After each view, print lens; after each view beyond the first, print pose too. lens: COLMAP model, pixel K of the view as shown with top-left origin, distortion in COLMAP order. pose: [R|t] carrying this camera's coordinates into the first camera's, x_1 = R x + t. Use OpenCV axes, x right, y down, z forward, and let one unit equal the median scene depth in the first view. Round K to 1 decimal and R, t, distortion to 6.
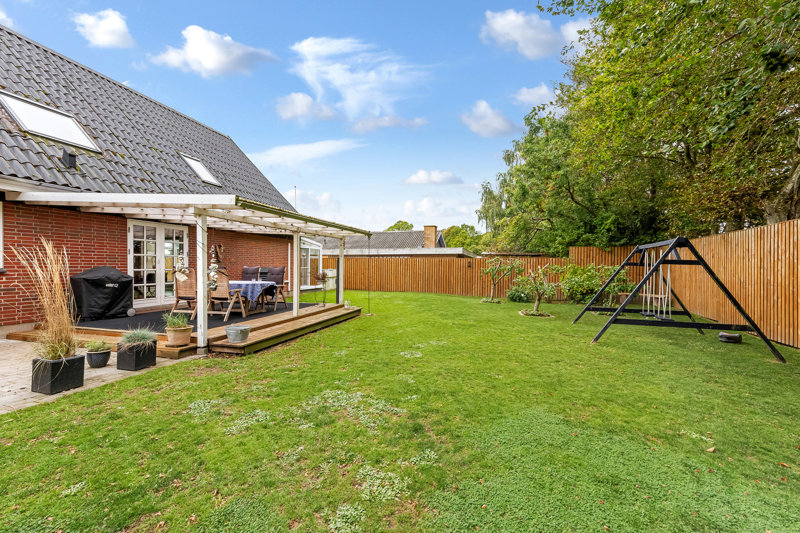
lens RADIAL K [[352.4, 0, 398.0], [0, 352.4, 268.0], [0, 0, 1]] dist [-0.002357, -0.000168]
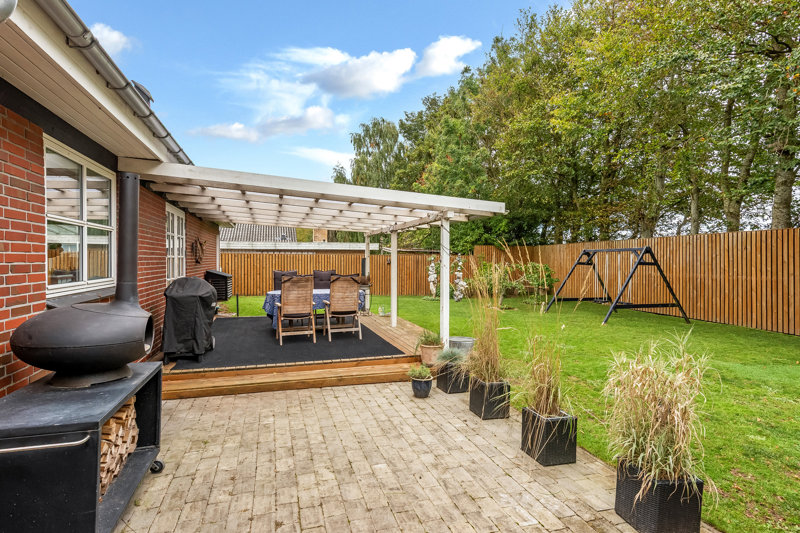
lens RADIAL K [[425.6, 0, 402.0], [0, 425.6, 261.5], [0, 0, 1]] dist [-0.005354, -0.000430]
pose [[0.819824, -0.004959, 0.572595, -0.772111], [0.003683, 0.999987, 0.003388, -0.026467], [-0.572604, -0.000669, 0.819832, 0.090227]]
